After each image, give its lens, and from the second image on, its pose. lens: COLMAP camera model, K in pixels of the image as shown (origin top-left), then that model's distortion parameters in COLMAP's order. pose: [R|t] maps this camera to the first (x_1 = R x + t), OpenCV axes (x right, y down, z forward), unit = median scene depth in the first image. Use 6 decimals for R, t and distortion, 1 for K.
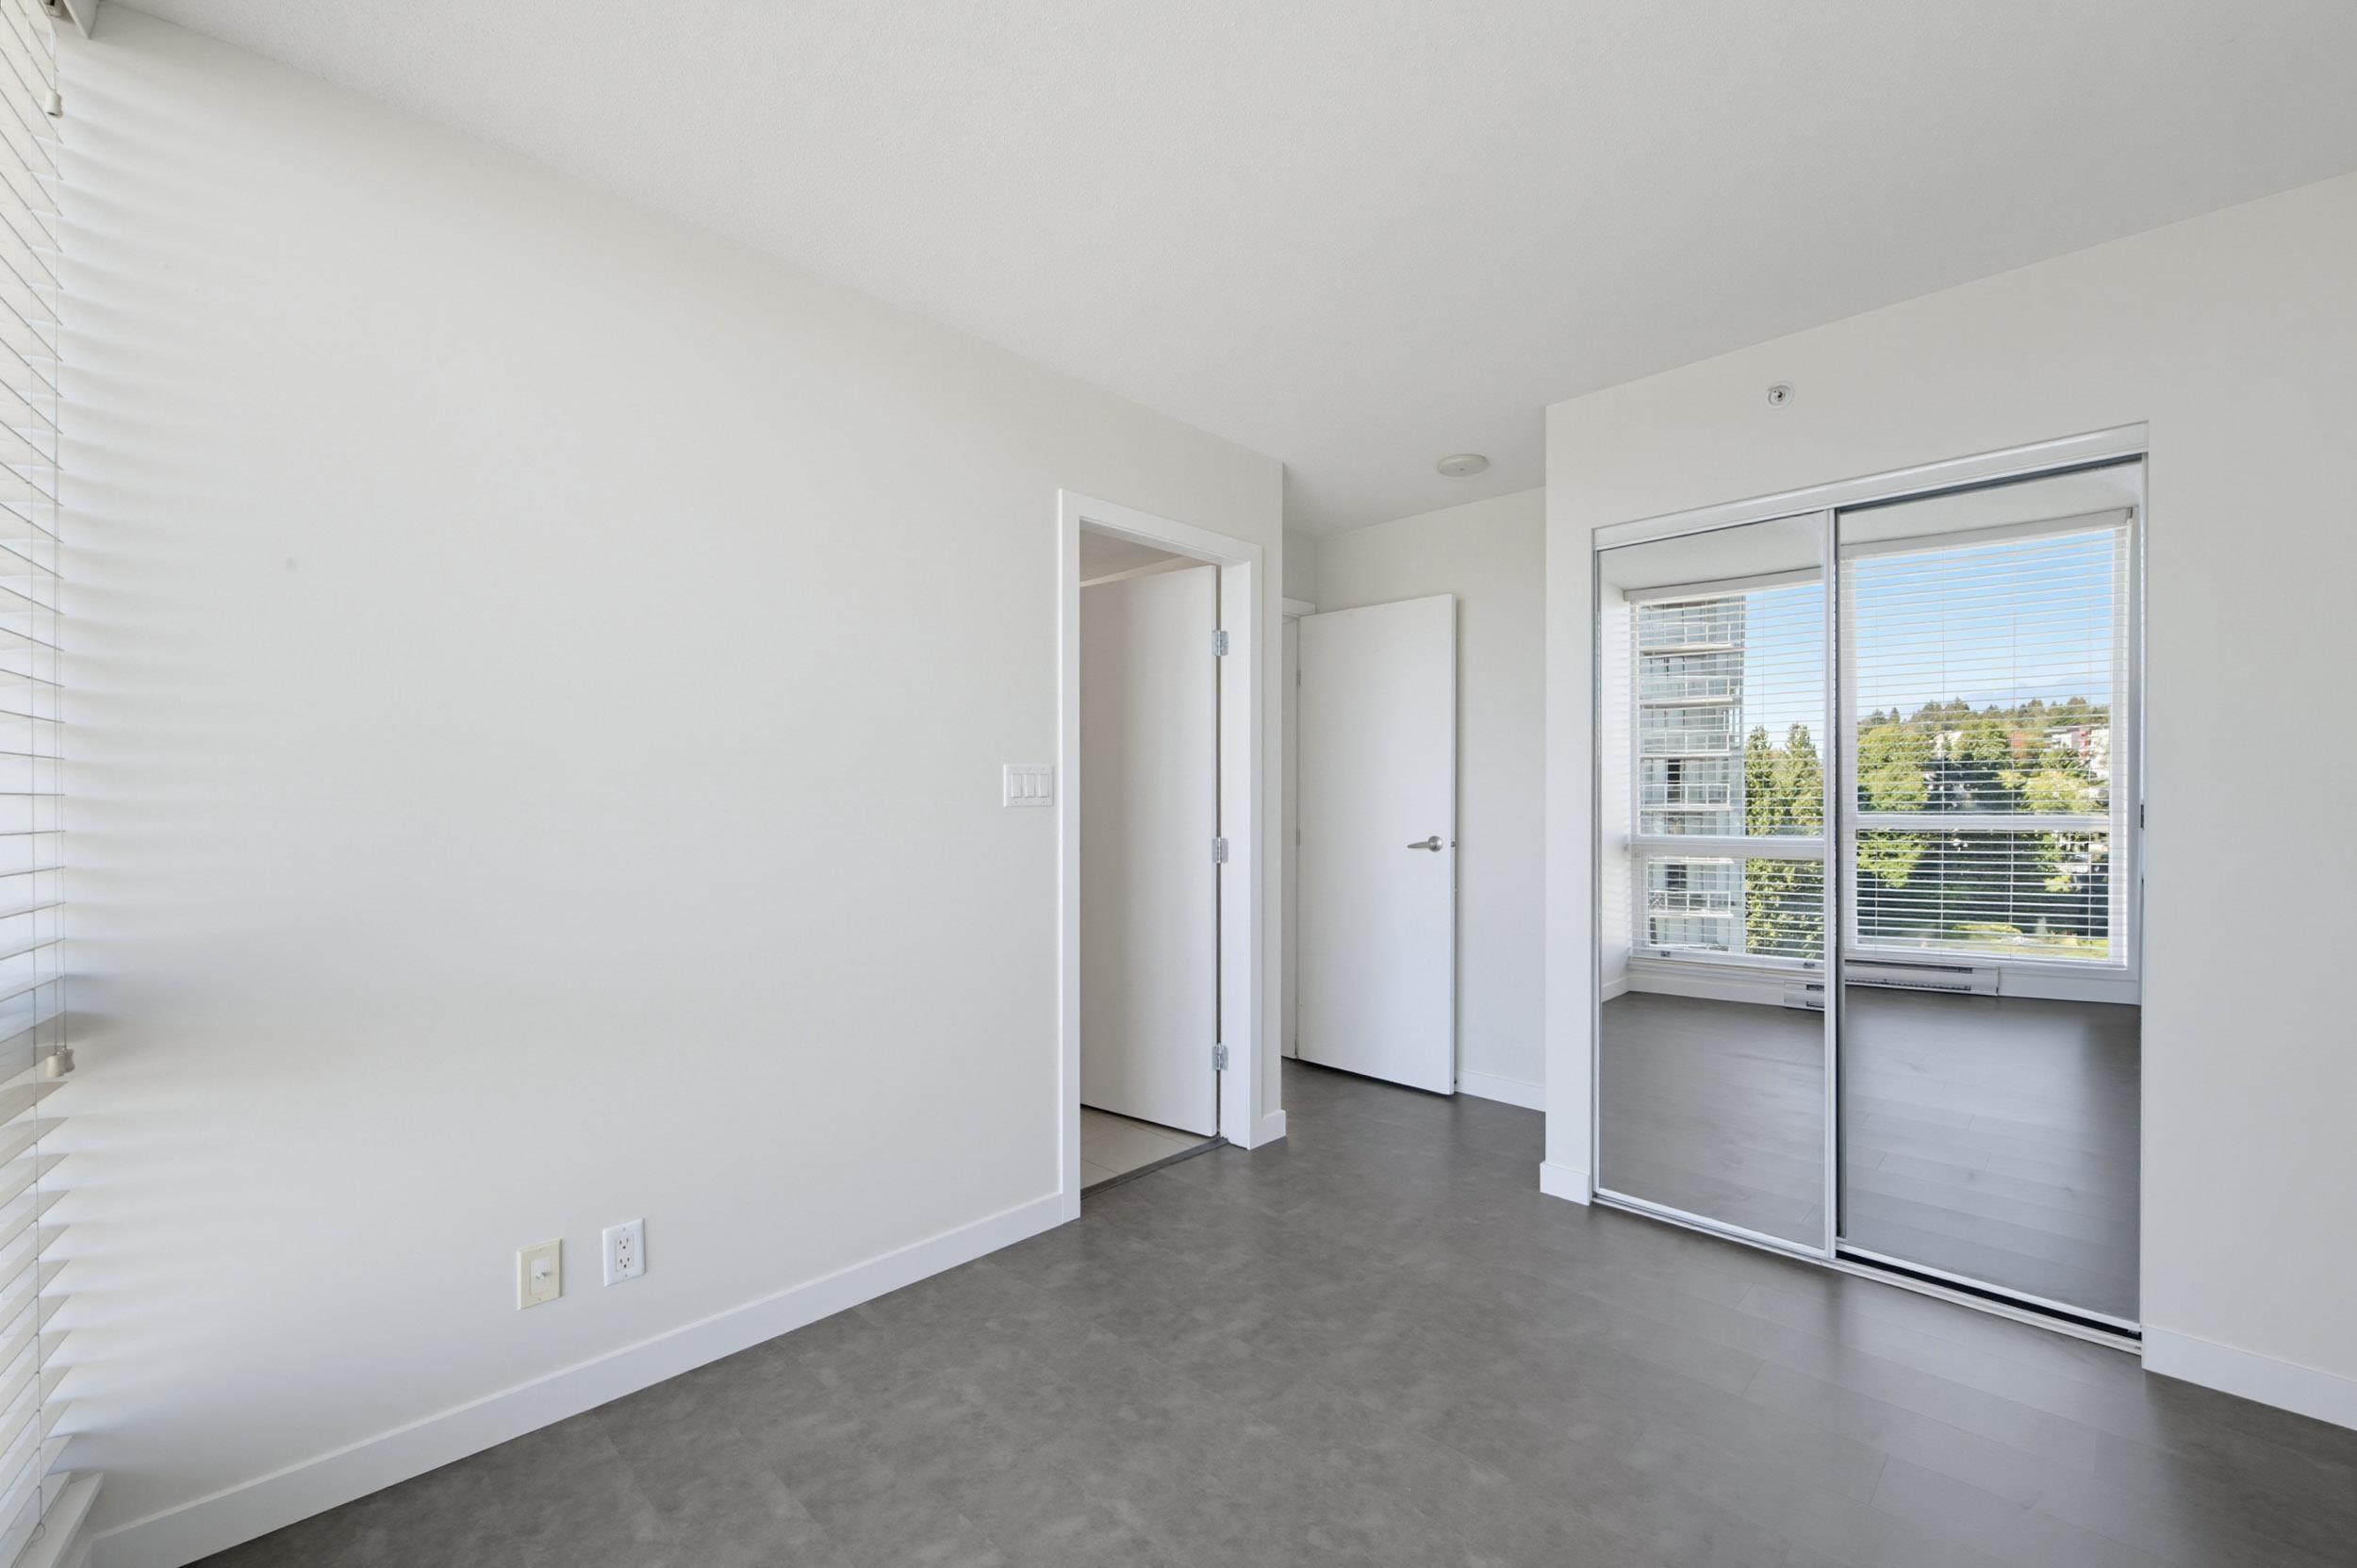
lens RADIAL K [[934.4, 0, 1175.4], [0, 934.4, 791.0], [0, 0, 1]] dist [-0.000006, -0.000061]
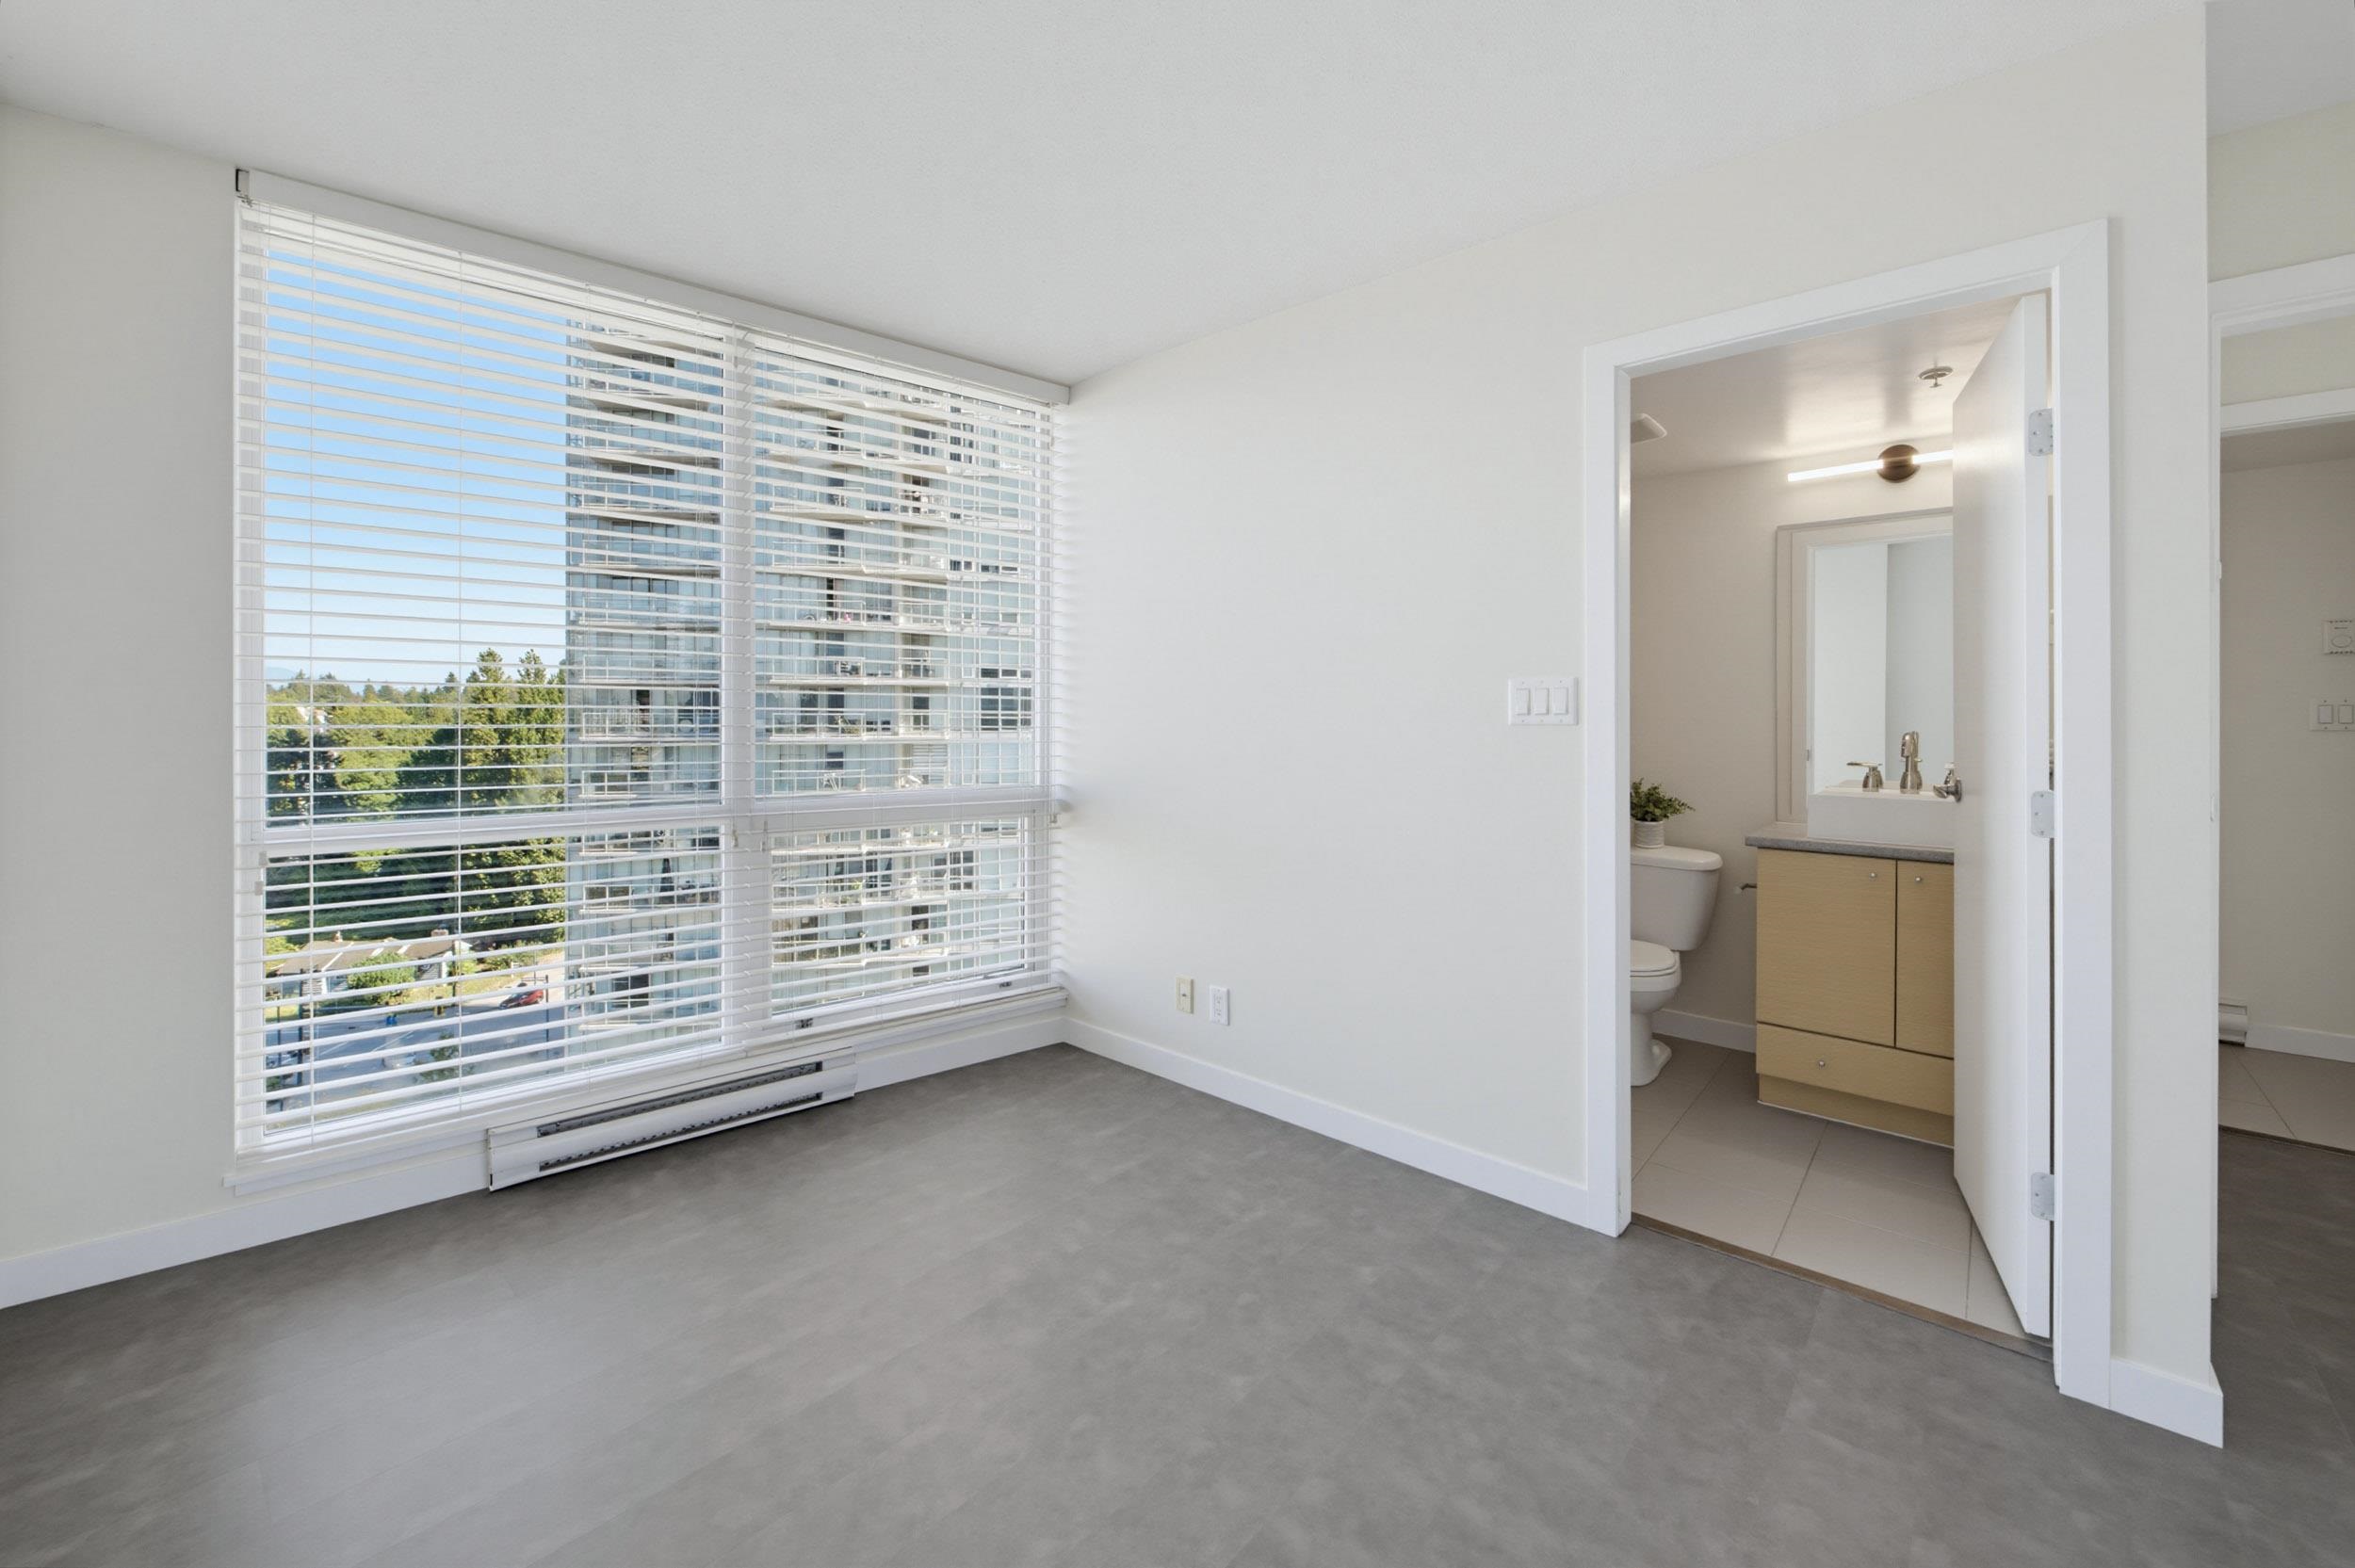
lens RADIAL K [[907.3, 0, 1176.1], [0, 907.3, 711.0], [0, 0, 1]] dist [-0.001708, -0.000026]
pose [[0.094330, -0.006325, -0.995521, 0.890636], [0.001715, 0.999979, -0.006191, 0.011157], [0.995539, -0.001123, 0.094339, 0.766023]]
